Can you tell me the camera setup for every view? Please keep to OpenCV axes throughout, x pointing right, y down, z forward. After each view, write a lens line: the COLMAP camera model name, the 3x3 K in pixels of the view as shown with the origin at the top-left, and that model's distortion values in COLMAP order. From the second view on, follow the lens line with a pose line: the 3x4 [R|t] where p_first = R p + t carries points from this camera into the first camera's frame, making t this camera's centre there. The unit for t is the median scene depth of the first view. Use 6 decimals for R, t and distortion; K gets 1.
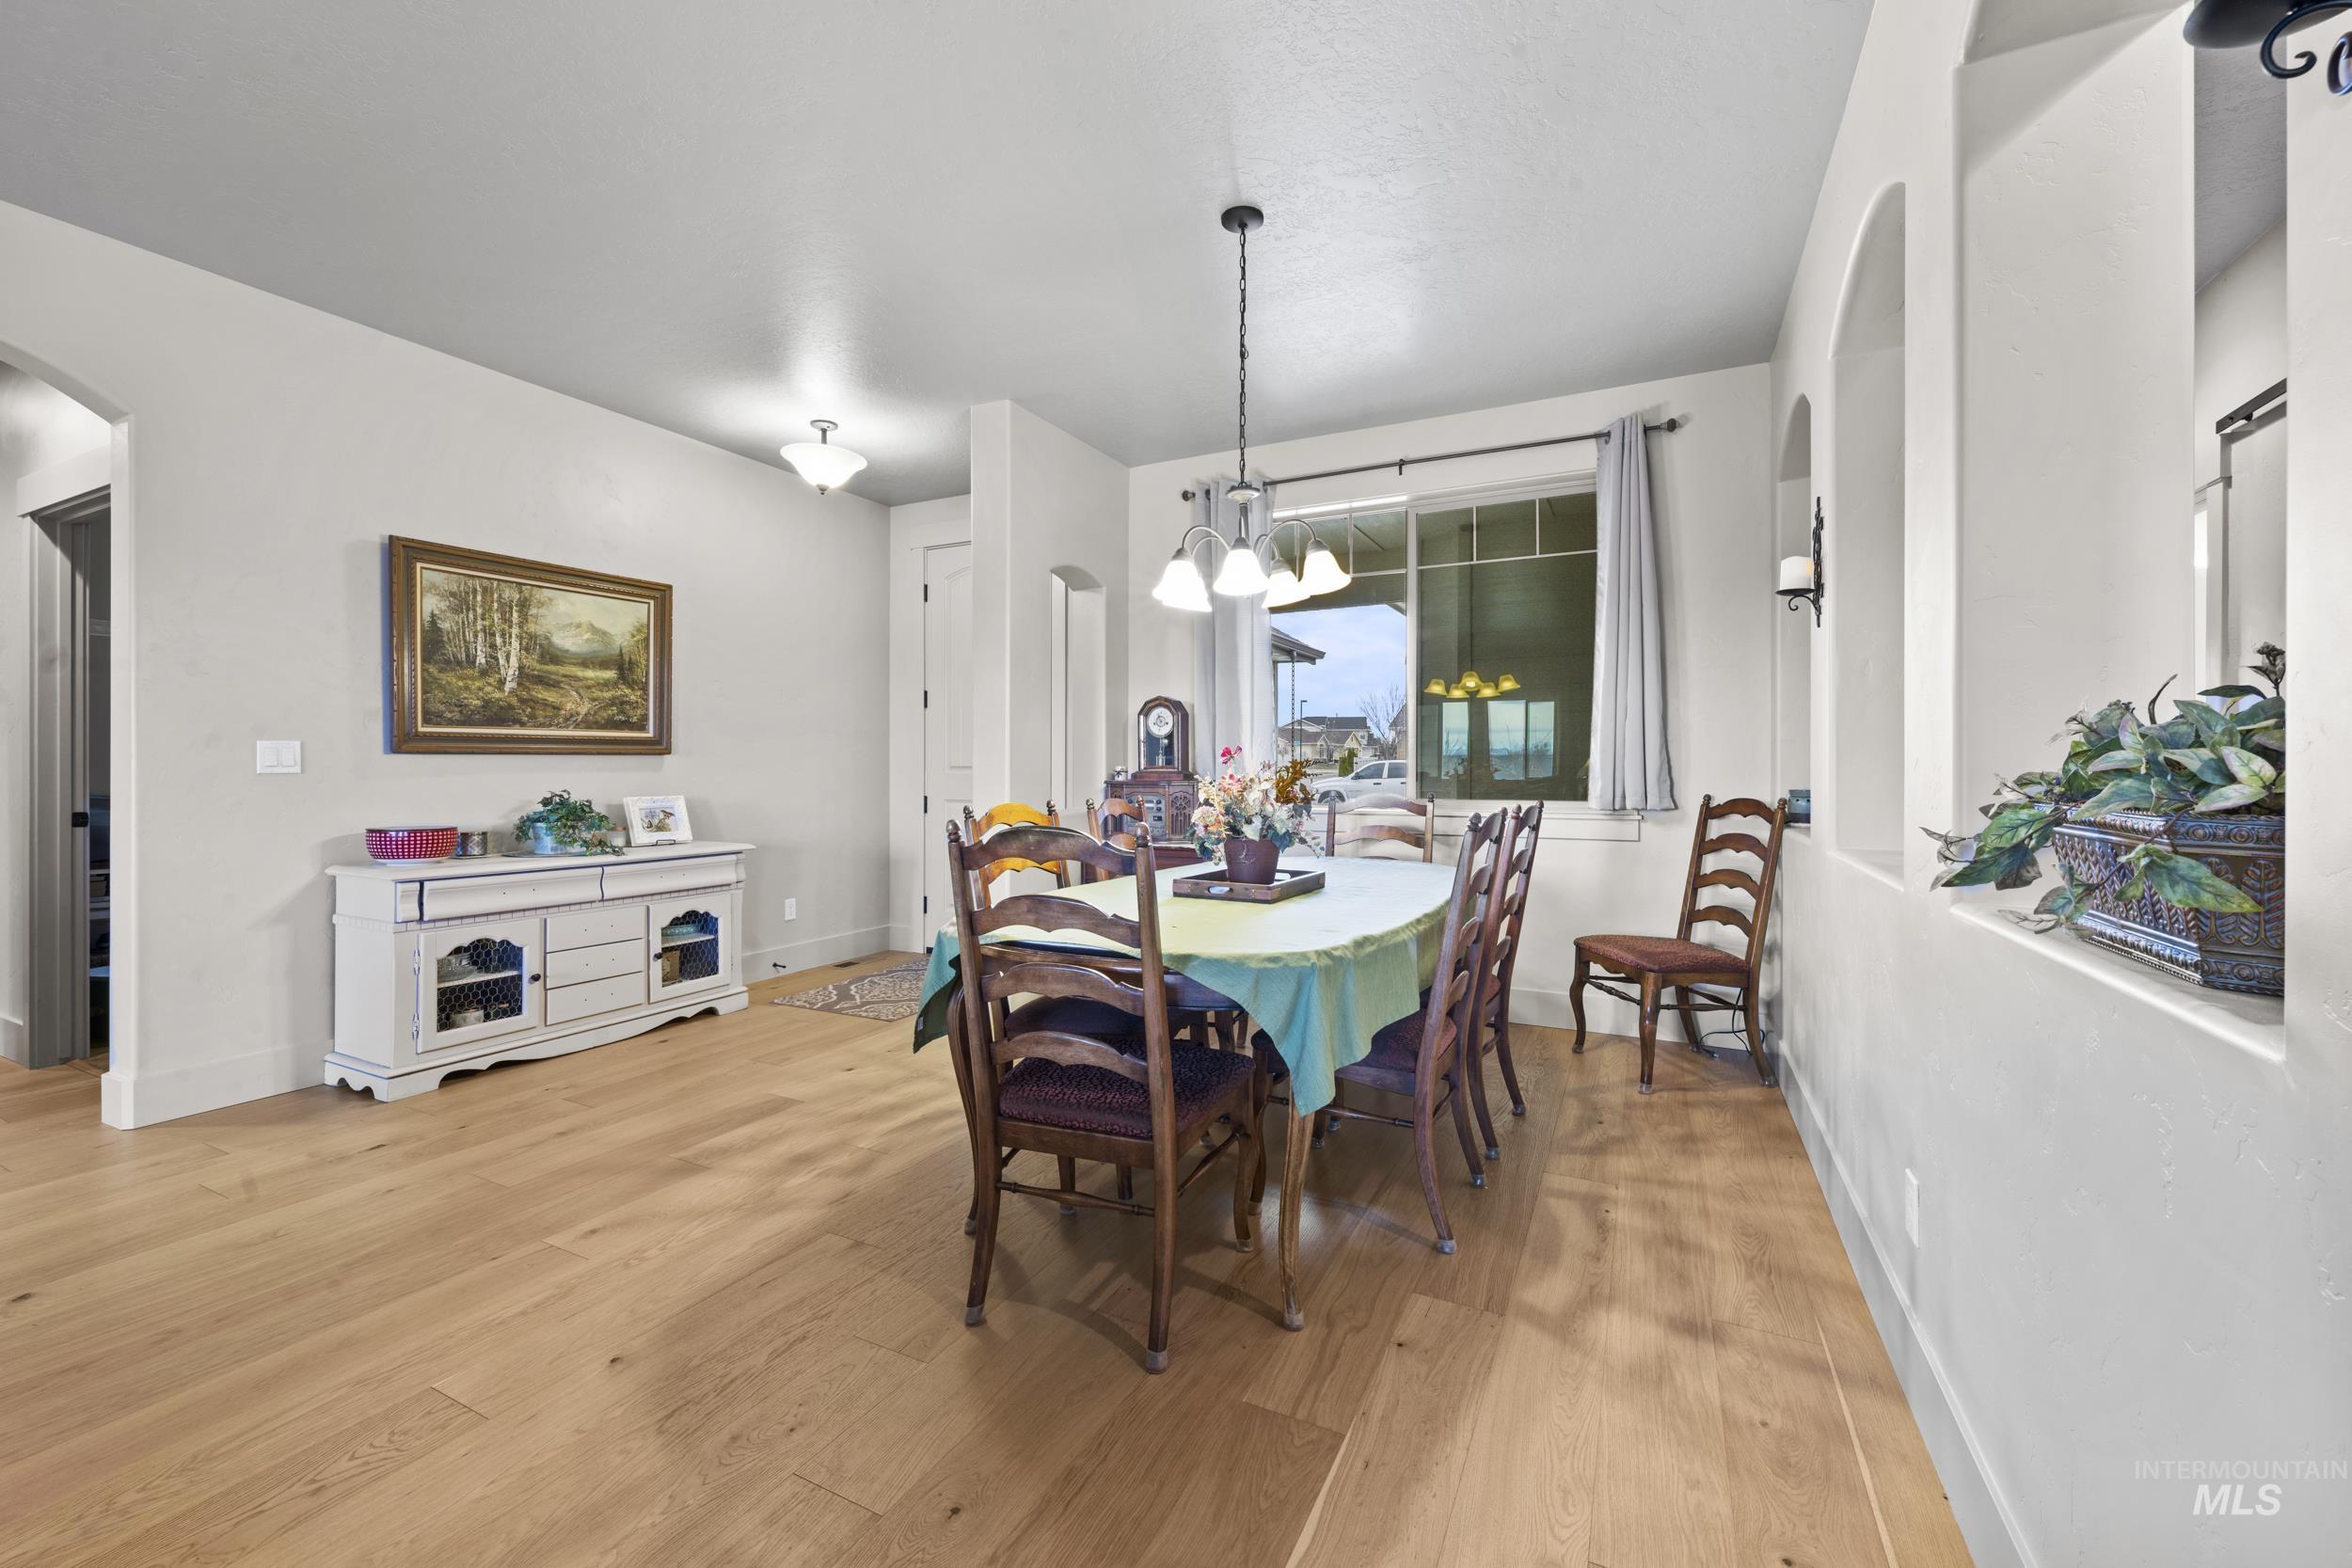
lens RADIAL K [[936.3, 0, 1176.2], [0, 936.3, 776.9], [0, 0, 1]] dist [-0.002370, -0.000103]
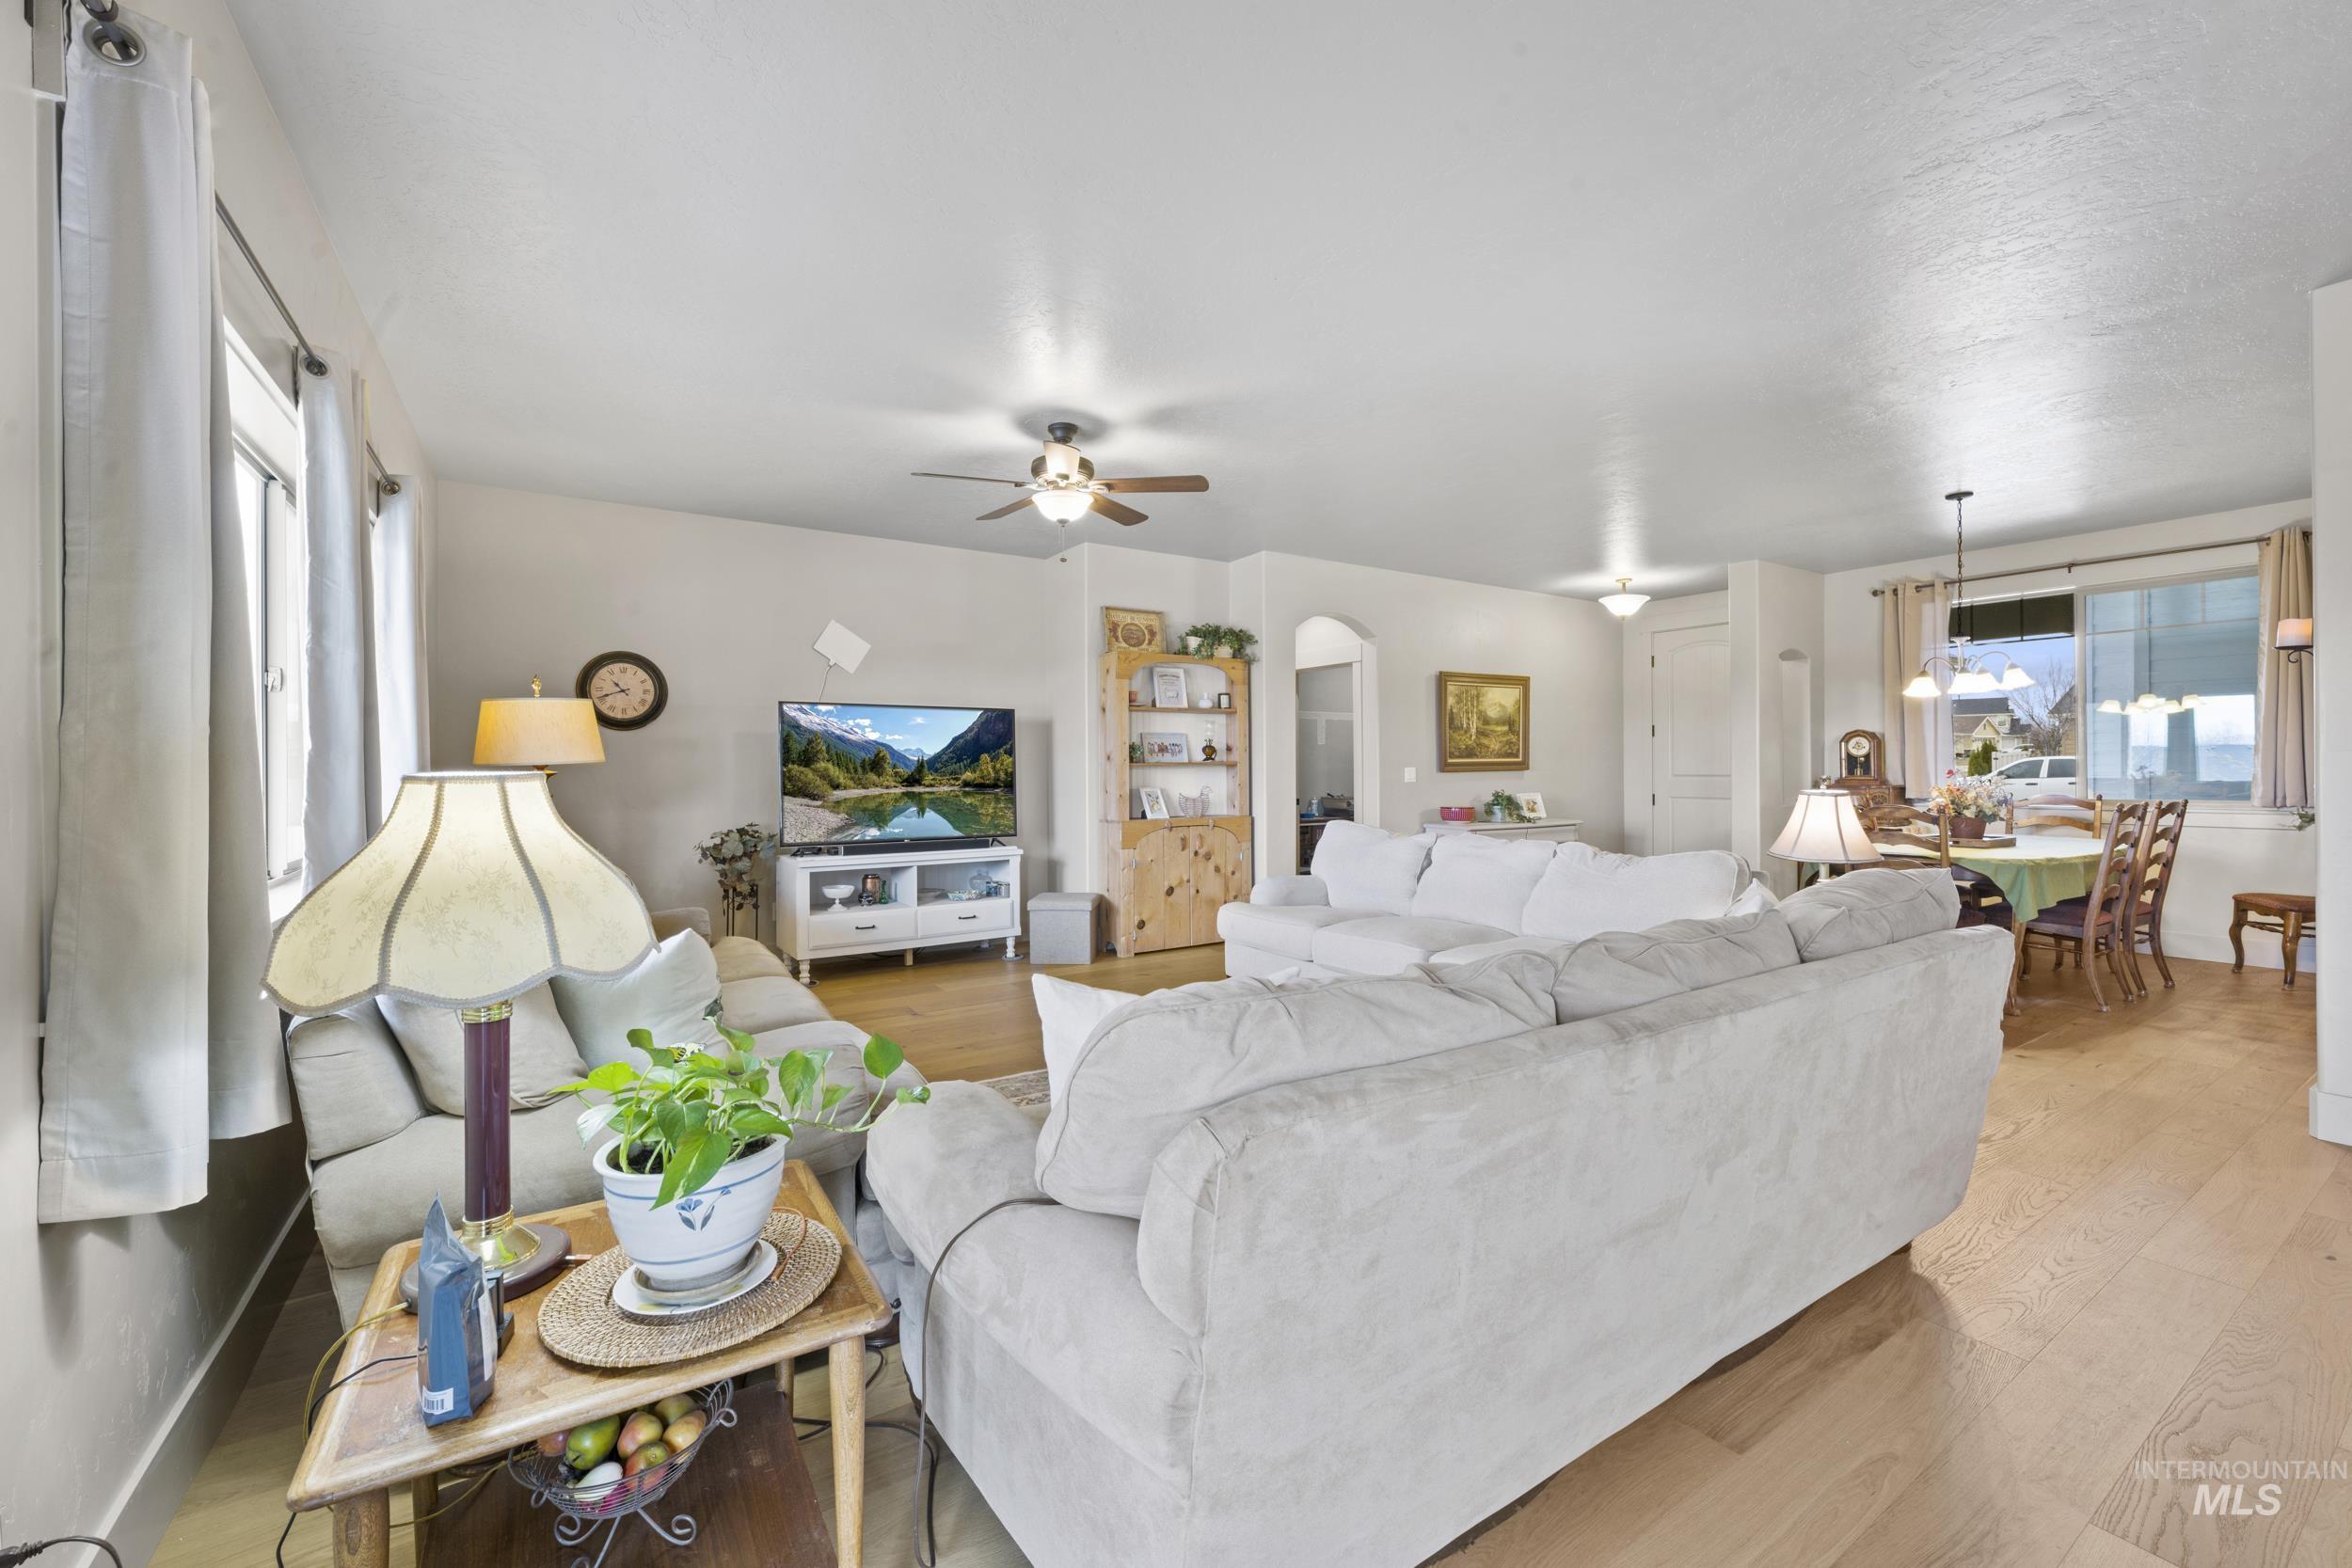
lens RADIAL K [[936.3, 0, 1164.0], [0, 936.3, 774.3], [0, 0, 1]] dist [-0.002370, -0.000103]
pose [[0.861174, -0.003424, -0.508299, -0.275932], [0.002833, 0.999994, -0.001936, -0.017114], [0.508302, 0.000227, 0.861179, -1.127603]]
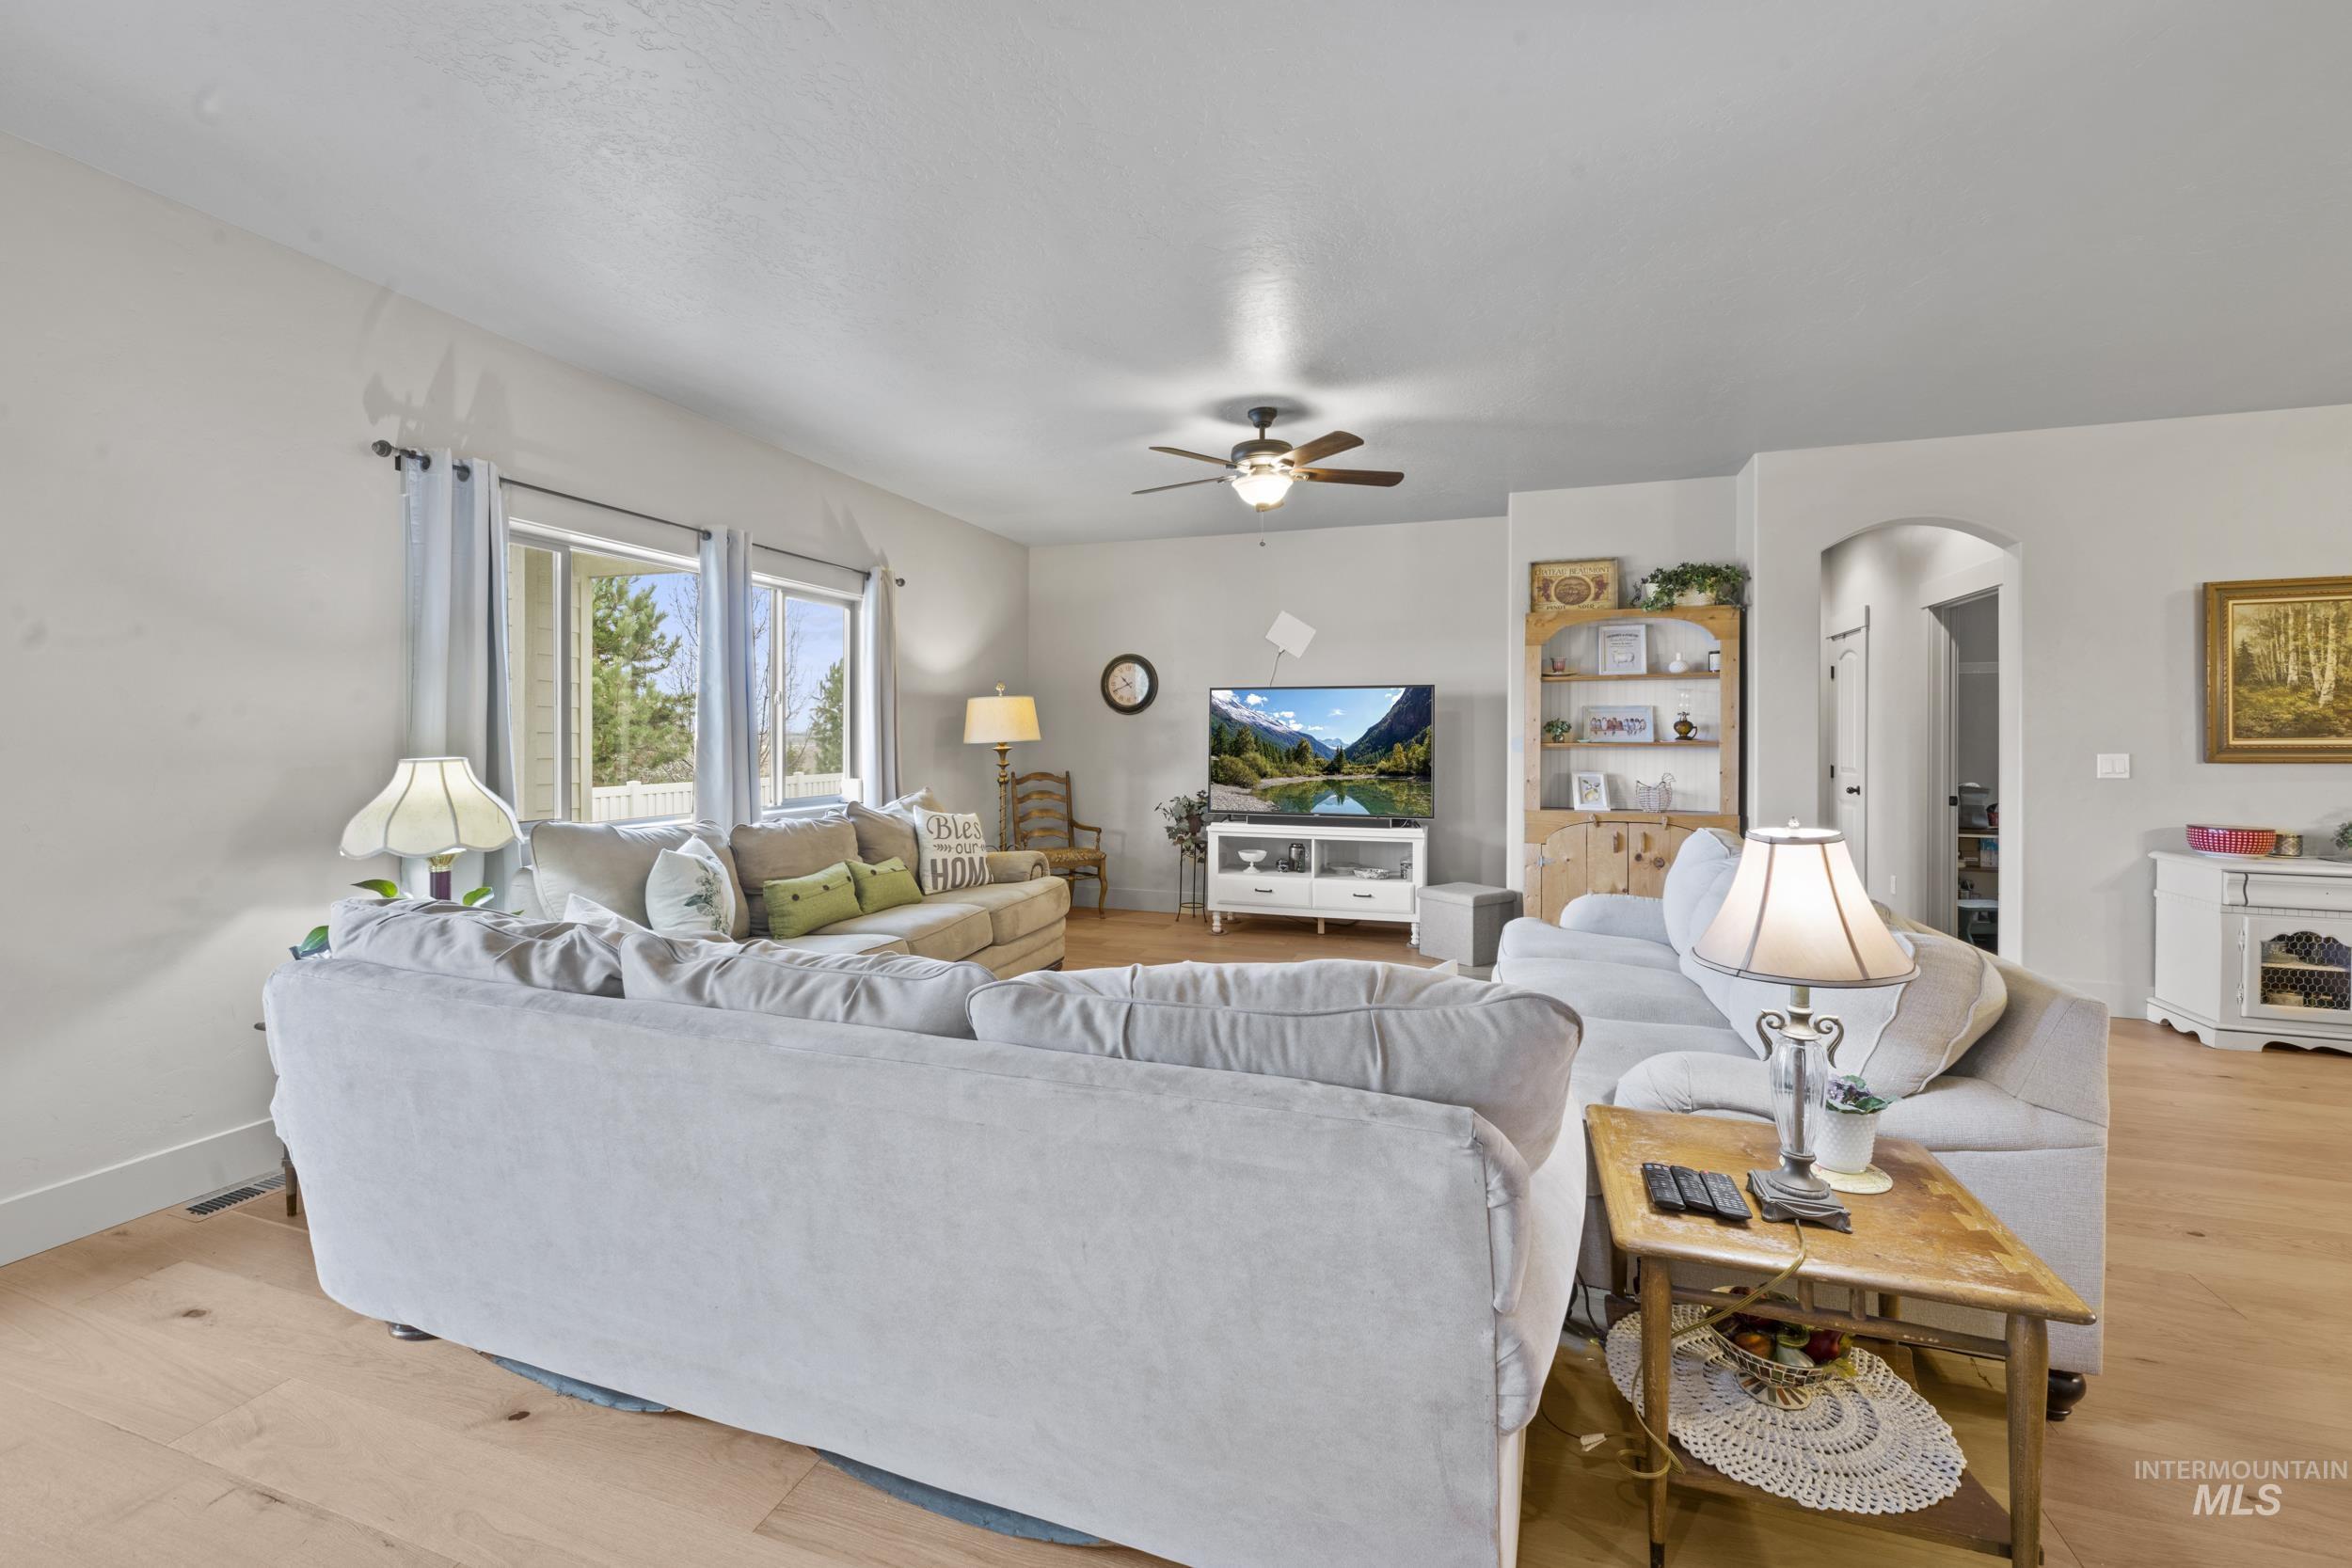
lens RADIAL K [[936.3, 0, 1183.7], [0, 936.3, 737.9], [0, 0, 1]] dist [-0.002370, -0.000103]
pose [[0.137226, -0.002419, -0.990537, 0.165511], [-0.010149, 0.999941, -0.003848, -0.037626], [0.990488, 0.010581, 0.137193, -0.448477]]
